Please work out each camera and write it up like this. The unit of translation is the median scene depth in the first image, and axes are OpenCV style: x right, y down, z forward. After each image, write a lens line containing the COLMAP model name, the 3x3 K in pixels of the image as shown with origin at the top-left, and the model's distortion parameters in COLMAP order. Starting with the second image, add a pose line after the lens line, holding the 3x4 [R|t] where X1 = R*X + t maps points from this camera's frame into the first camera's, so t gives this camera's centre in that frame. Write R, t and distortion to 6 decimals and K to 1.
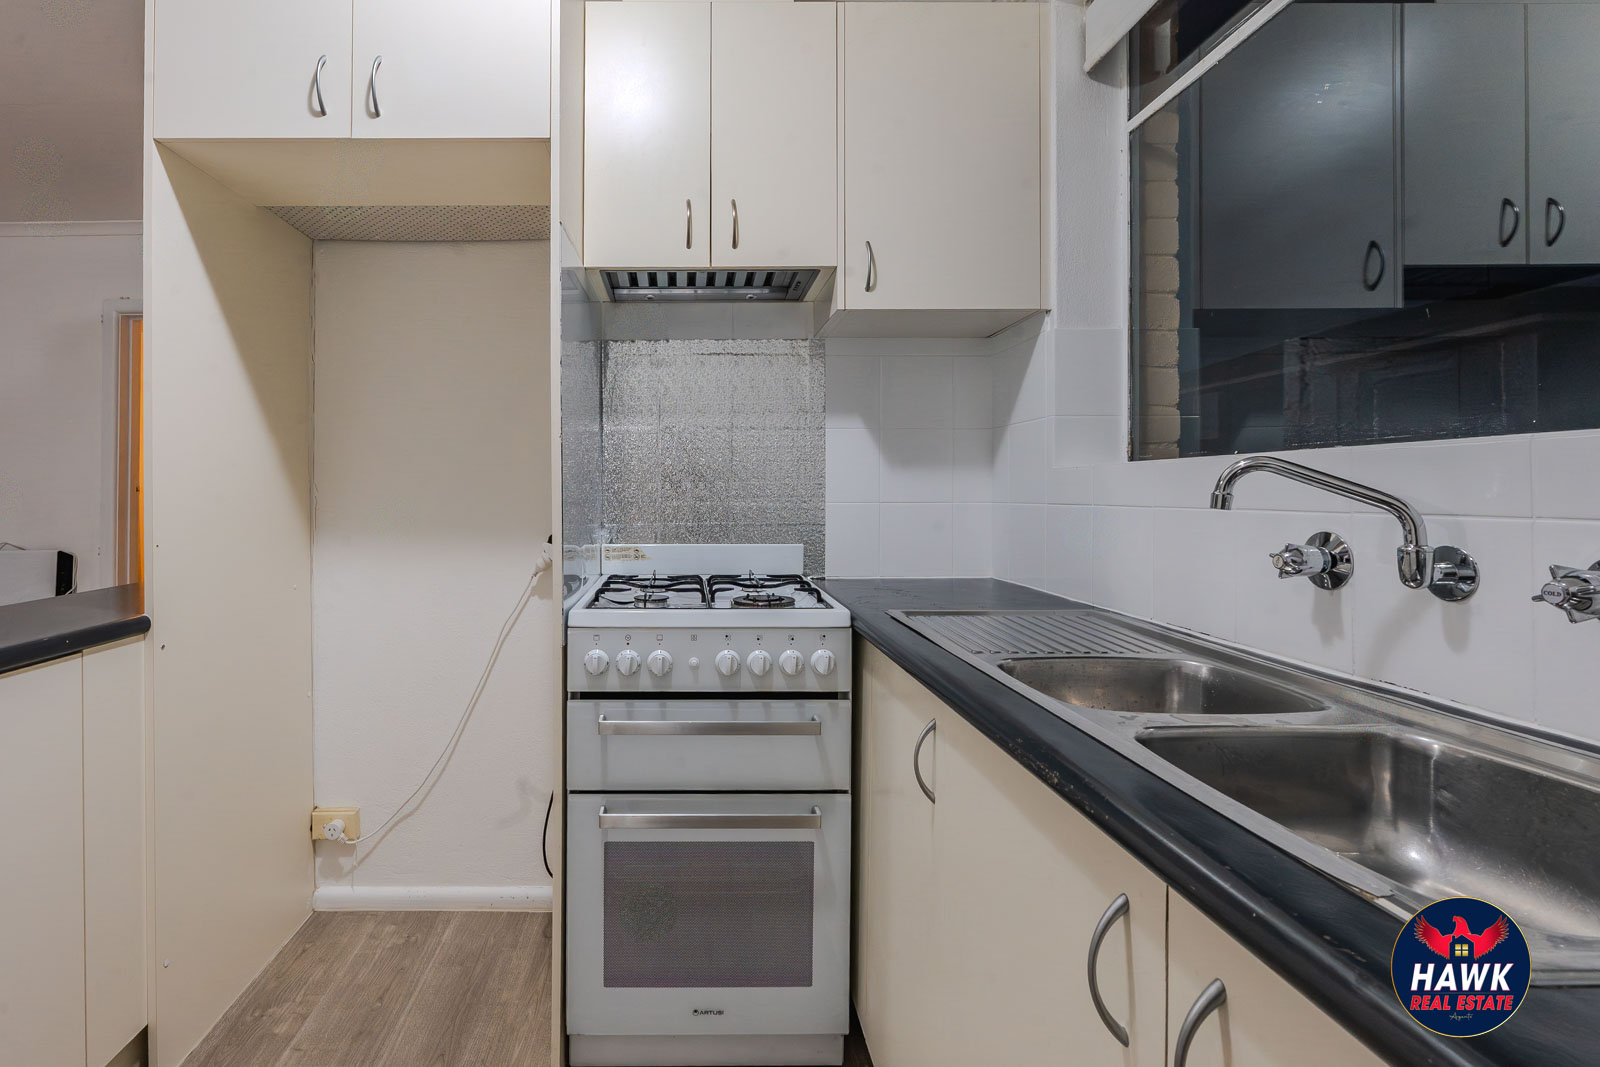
lens RADIAL K [[730.0, 0, 802.4], [0, 730.0, 492.1], [0, 0, 1]] dist [-0.001384, -0.000723]
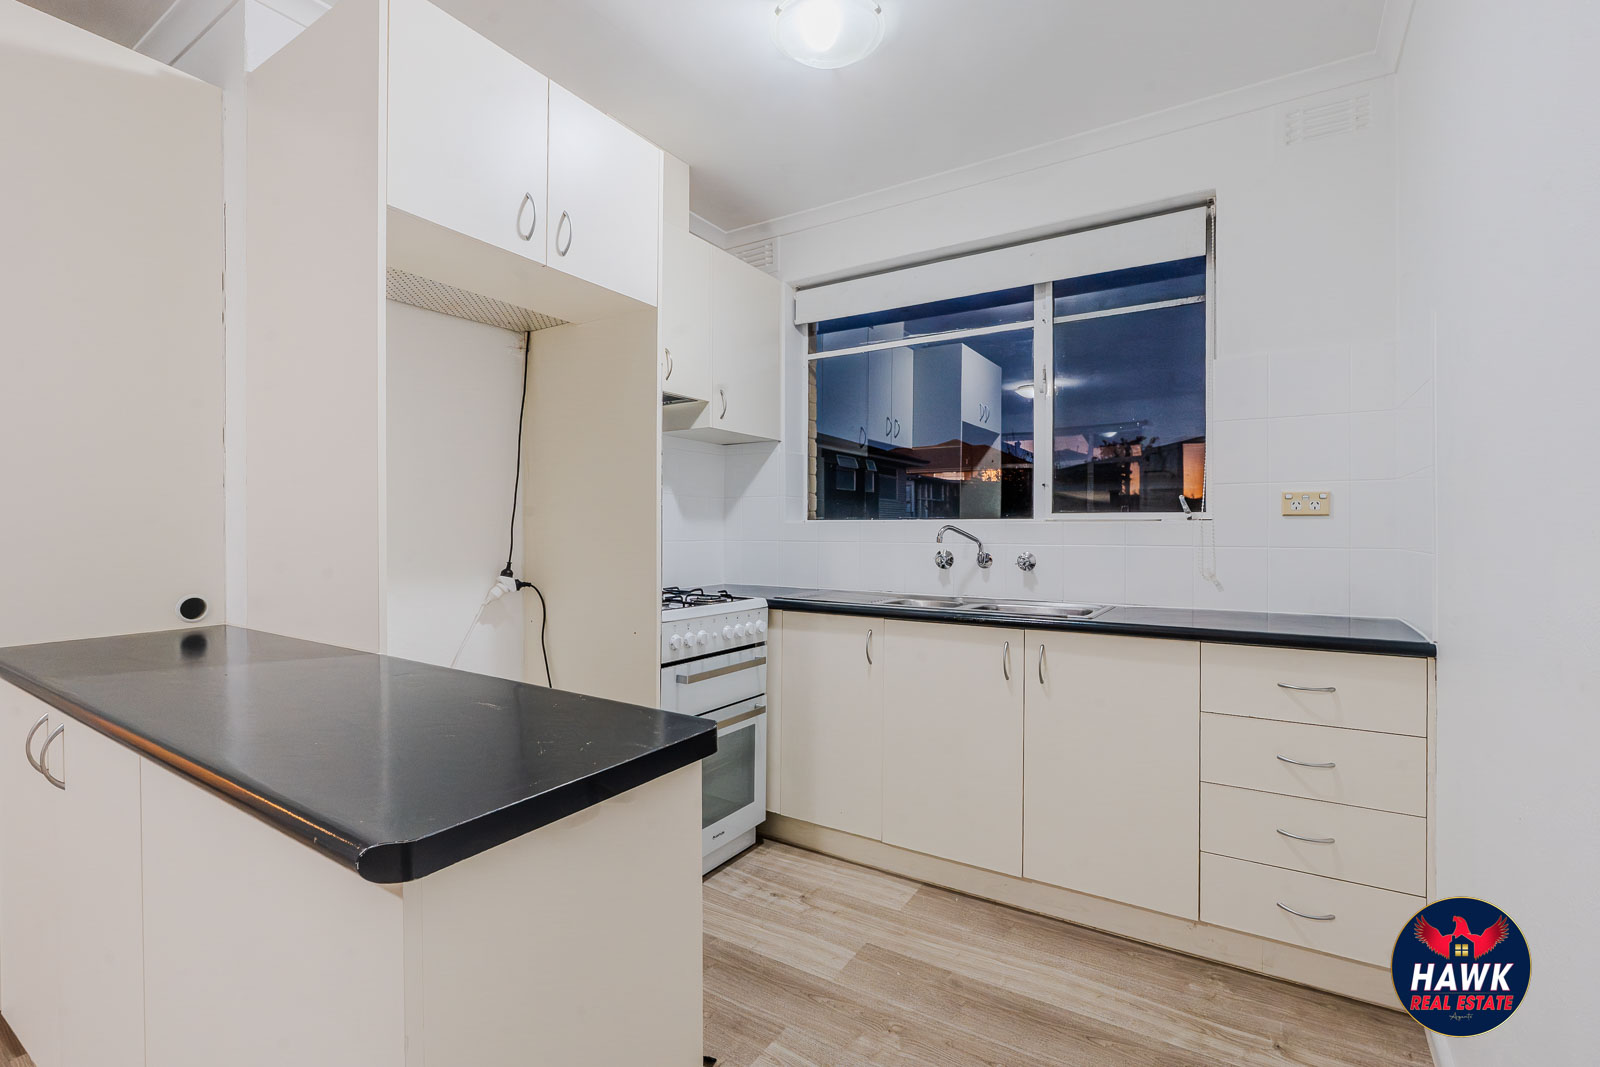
lens RADIAL K [[730.0, 0, 792.4], [0, 730.0, 528.5], [0, 0, 1]] dist [-0.001384, -0.000723]
pose [[0.539114, 0.008005, 0.842195, -1.480175], [-0.010163, 0.999944, -0.002999, -0.015086], [-0.842172, -0.006942, 0.539165, -0.082561]]
